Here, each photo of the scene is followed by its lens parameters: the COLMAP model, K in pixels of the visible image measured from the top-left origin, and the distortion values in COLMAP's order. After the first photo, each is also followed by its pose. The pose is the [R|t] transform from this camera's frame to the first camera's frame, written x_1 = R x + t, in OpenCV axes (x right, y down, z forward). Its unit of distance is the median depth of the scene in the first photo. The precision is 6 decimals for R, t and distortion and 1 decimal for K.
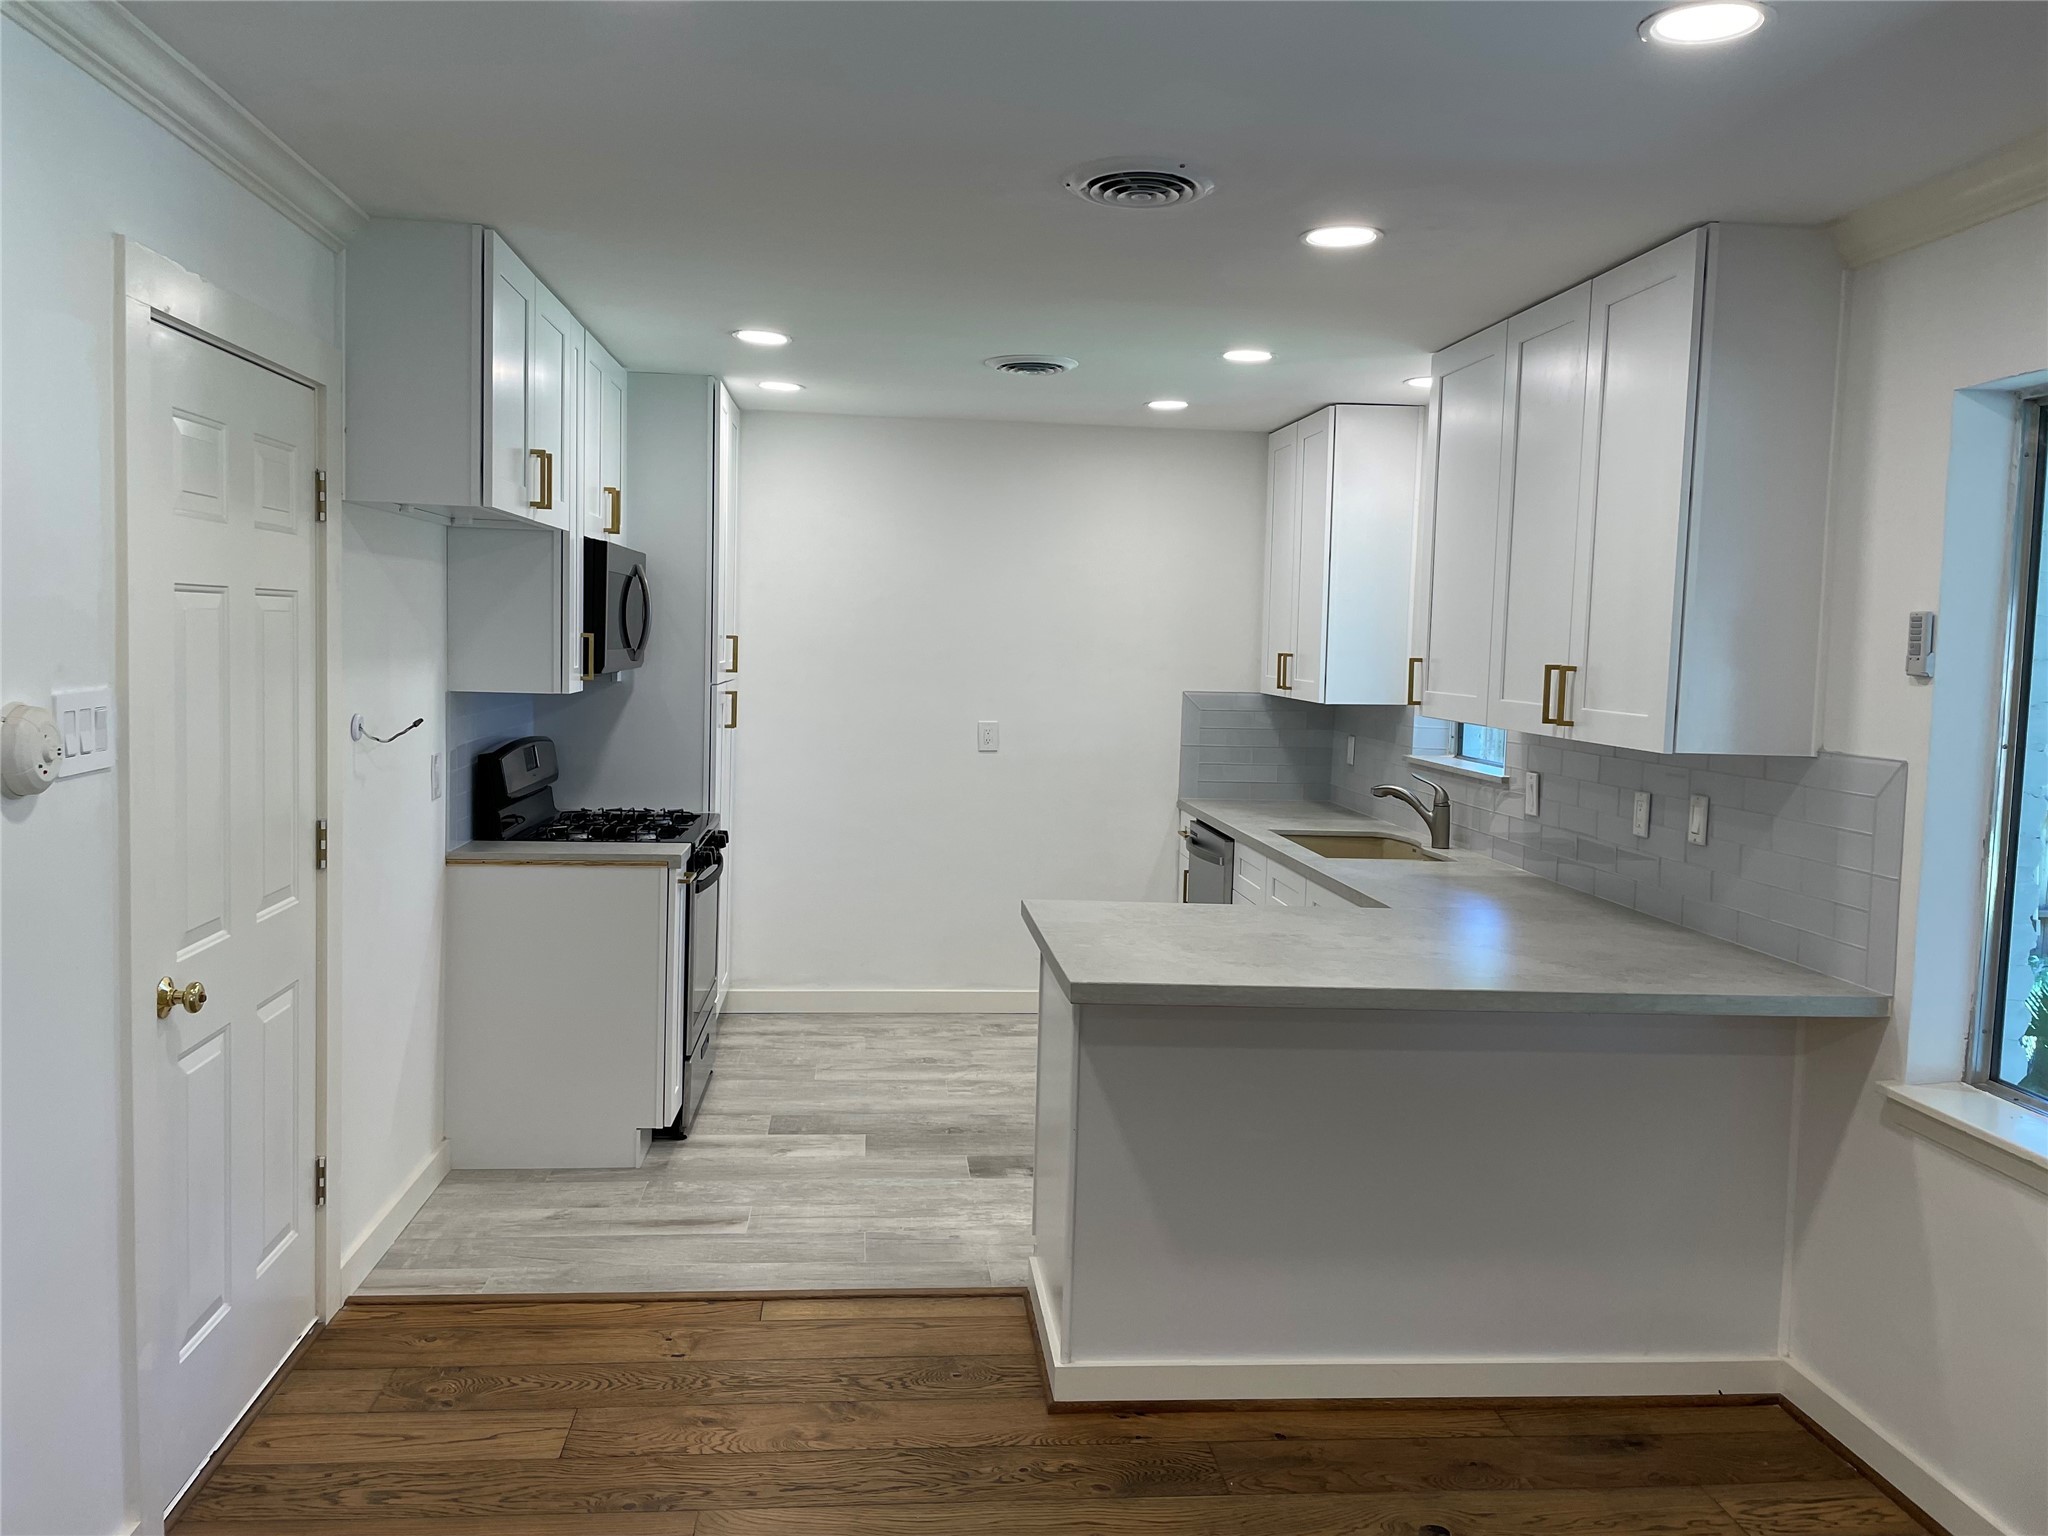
lens RADIAL K [[1527.1, 0, 1024.0], [0, 1527.1, 768.0], [0, 0, 1]] dist [0.091574, -0.131869]
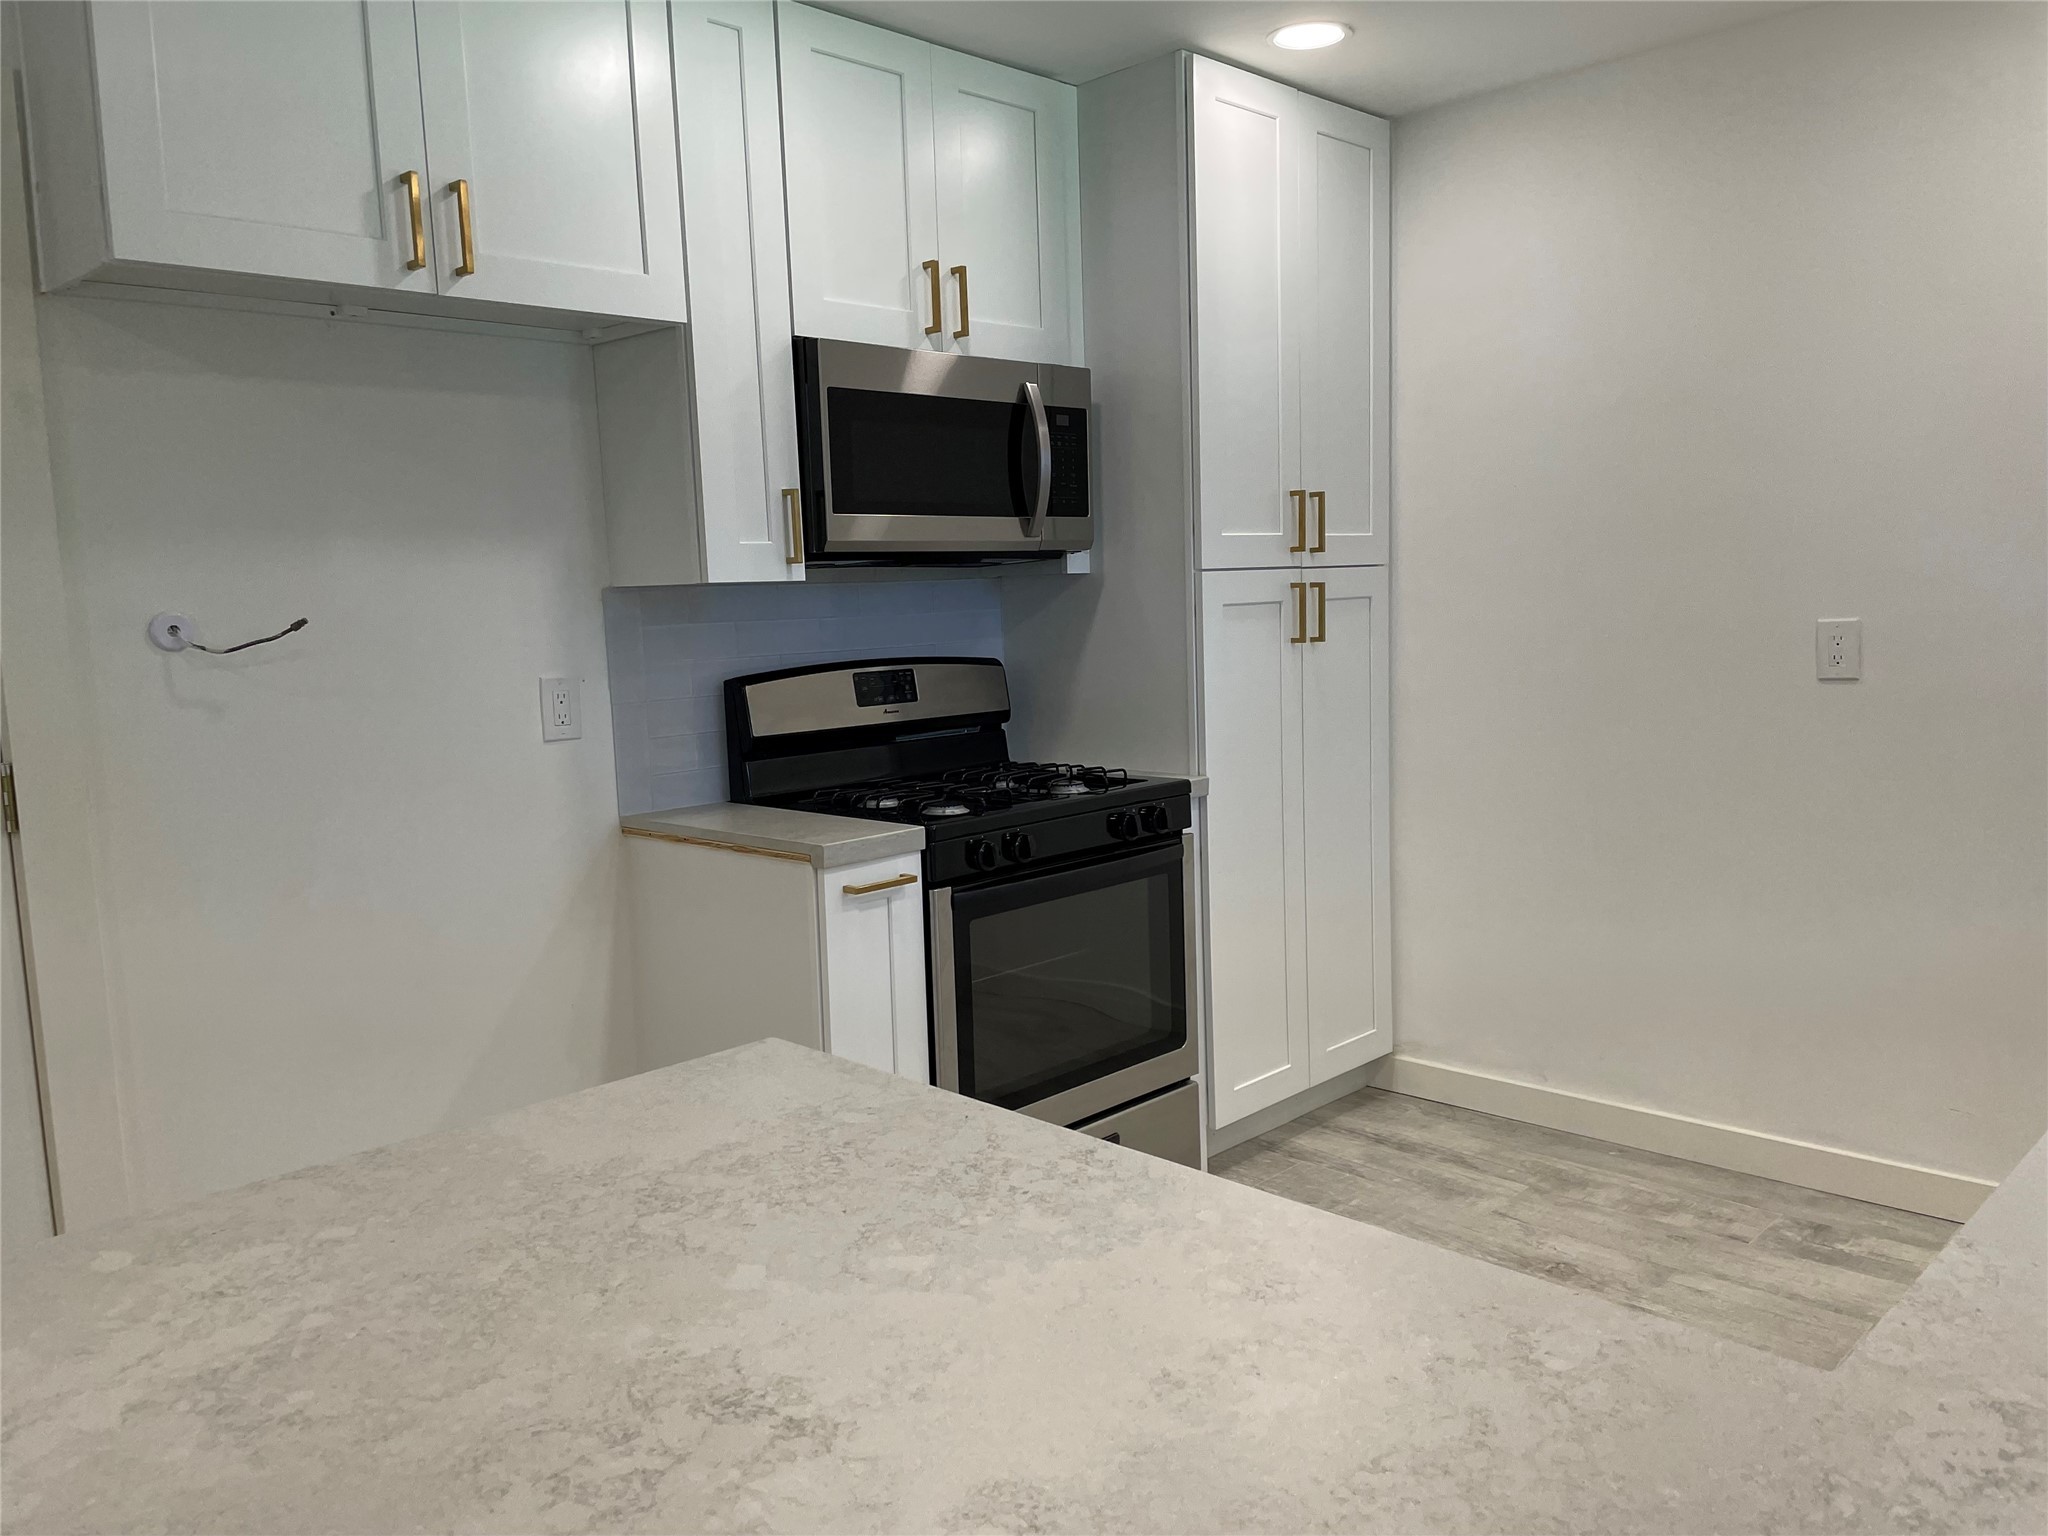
lens RADIAL K [[1527.1, 0, 1024.0], [0, 1527.1, 768.0], [0, 0, 1]] dist [0.091574, -0.131869]
pose [[0.643958, 0.037644, -0.764134, 0.227610], [-0.013045, 0.999184, 0.038230, 0.002304], [0.764950, -0.014651, 0.643923, 0.550847]]
